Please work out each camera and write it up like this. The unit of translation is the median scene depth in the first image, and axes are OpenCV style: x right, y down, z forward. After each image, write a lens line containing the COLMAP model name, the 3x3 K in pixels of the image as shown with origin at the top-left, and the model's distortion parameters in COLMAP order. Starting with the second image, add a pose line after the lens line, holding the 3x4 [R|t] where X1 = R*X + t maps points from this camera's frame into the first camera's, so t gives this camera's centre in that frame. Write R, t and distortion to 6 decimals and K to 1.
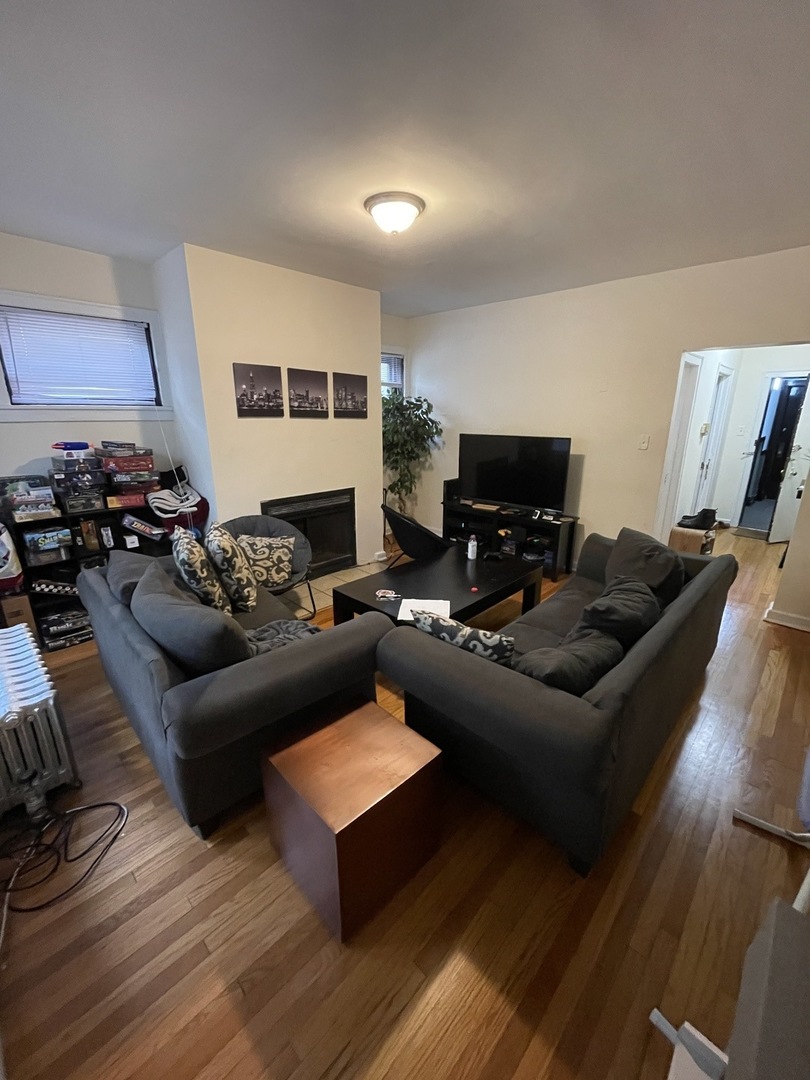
lens RADIAL K [[437.3, 0, 410.5], [0, 437.3, 539.9], [0, 0, 1]] dist [-0.001407, -0.000293]
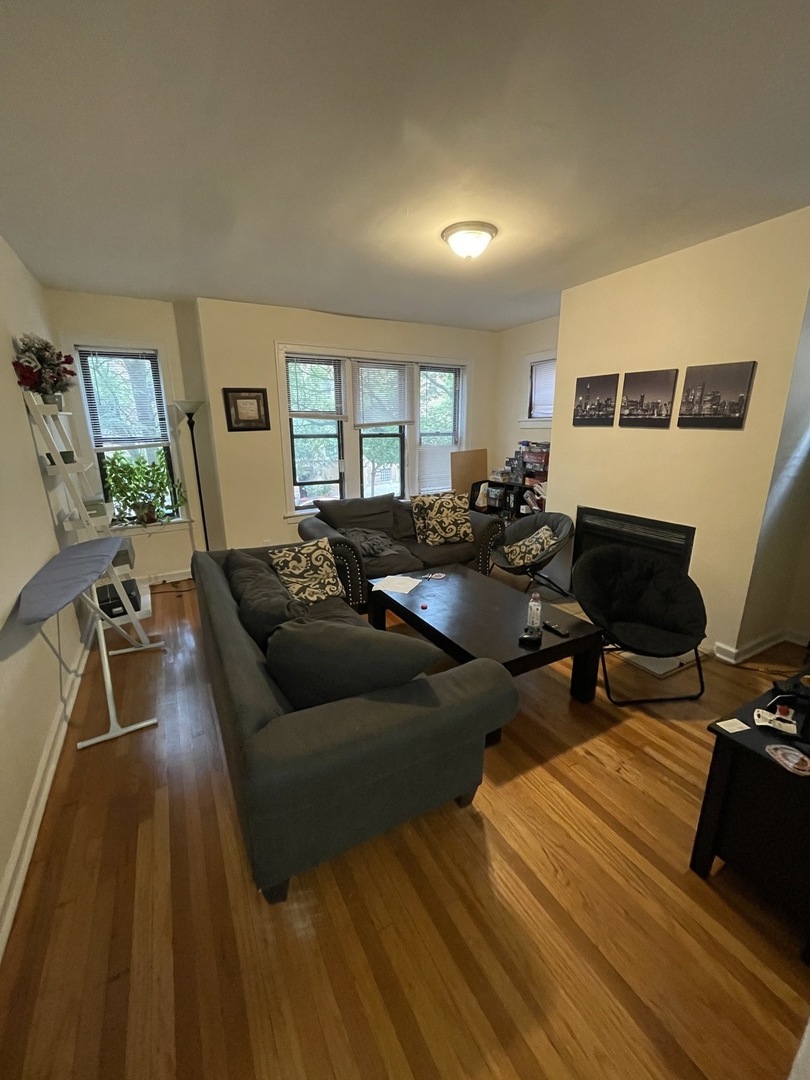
lens RADIAL K [[437.3, 0, 410.0], [0, 437.3, 543.4], [0, 0, 1]] dist [-0.001407, -0.000293]
pose [[-0.302400, 0.245565, -0.921006, 0.772629], [-0.265030, 0.906481, 0.328711, -0.242853], [0.915594, 0.343497, -0.209038, 0.873882]]
